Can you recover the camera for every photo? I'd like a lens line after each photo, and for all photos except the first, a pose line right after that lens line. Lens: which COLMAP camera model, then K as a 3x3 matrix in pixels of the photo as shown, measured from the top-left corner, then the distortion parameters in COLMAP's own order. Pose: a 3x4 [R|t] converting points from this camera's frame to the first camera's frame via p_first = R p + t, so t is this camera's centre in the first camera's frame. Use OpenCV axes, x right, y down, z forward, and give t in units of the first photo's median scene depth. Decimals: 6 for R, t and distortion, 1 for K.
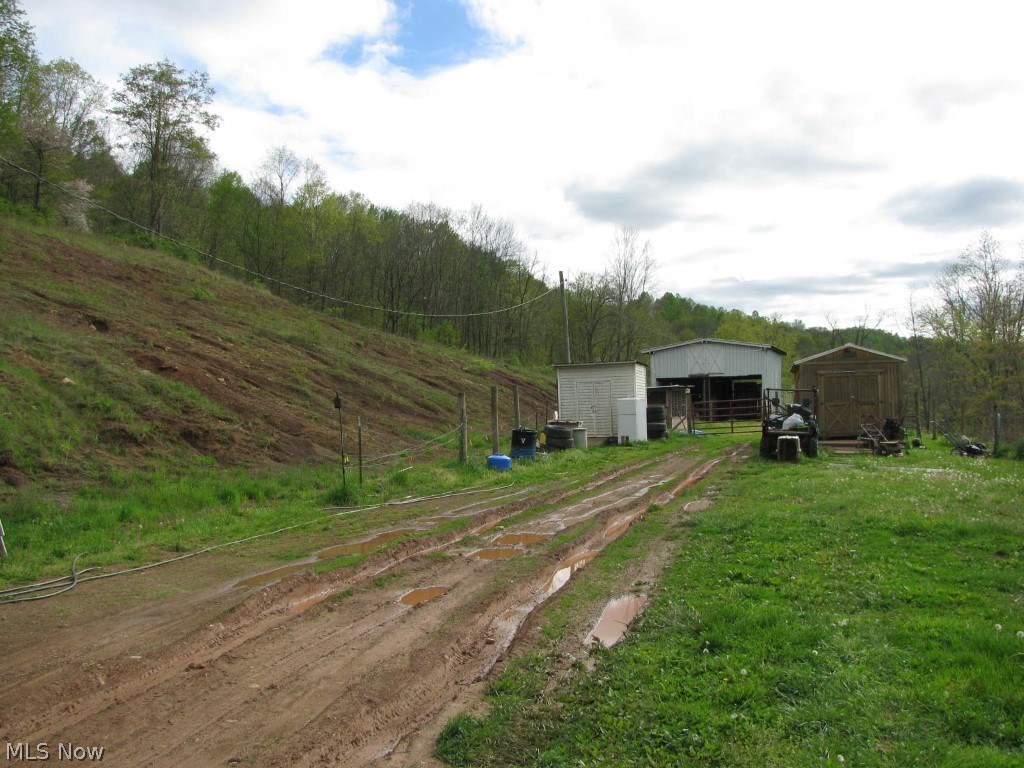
lens RADIAL K [[1088.4, 0, 512.5], [0, 1088.4, 385.1], [0, 0, 1]] dist [-0.003403, 0.000000]
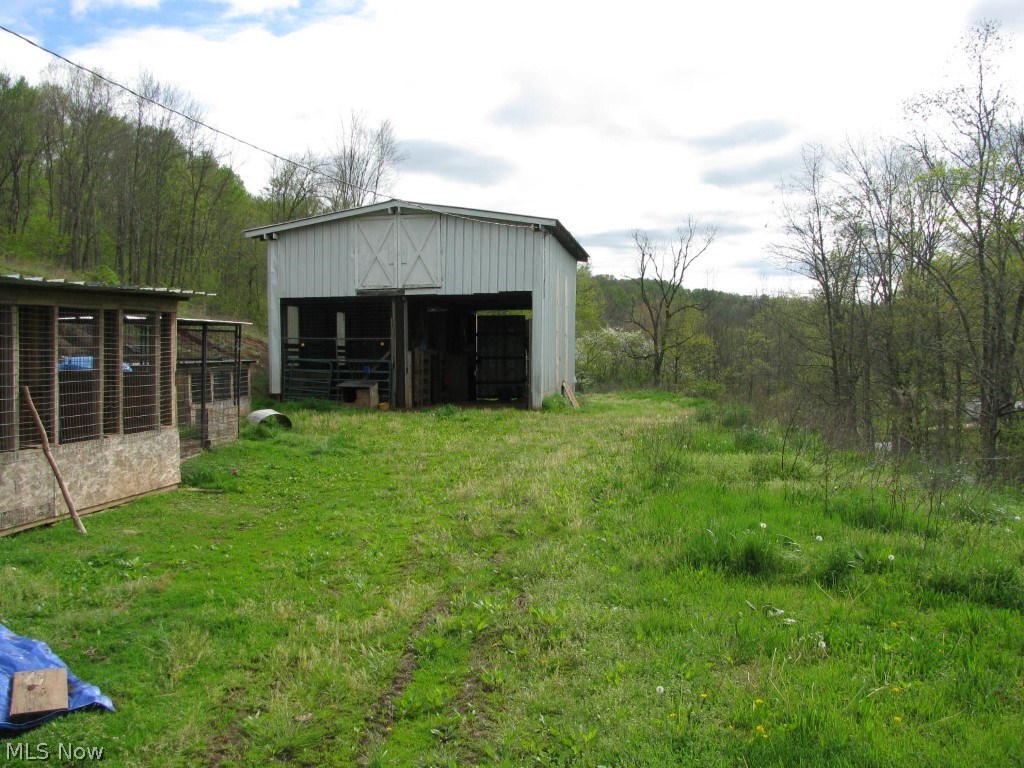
lens RADIAL K [[1088.4, 0, 511.9], [0, 1088.4, 384.0], [0, 0, 1]] dist [-0.003403, 0.000000]
pose [[0.982042, -0.002894, 0.188639, 0.141880], [-0.004855, 0.999164, 0.040601, 0.008838], [-0.188599, -0.040788, 0.981207, 0.585299]]
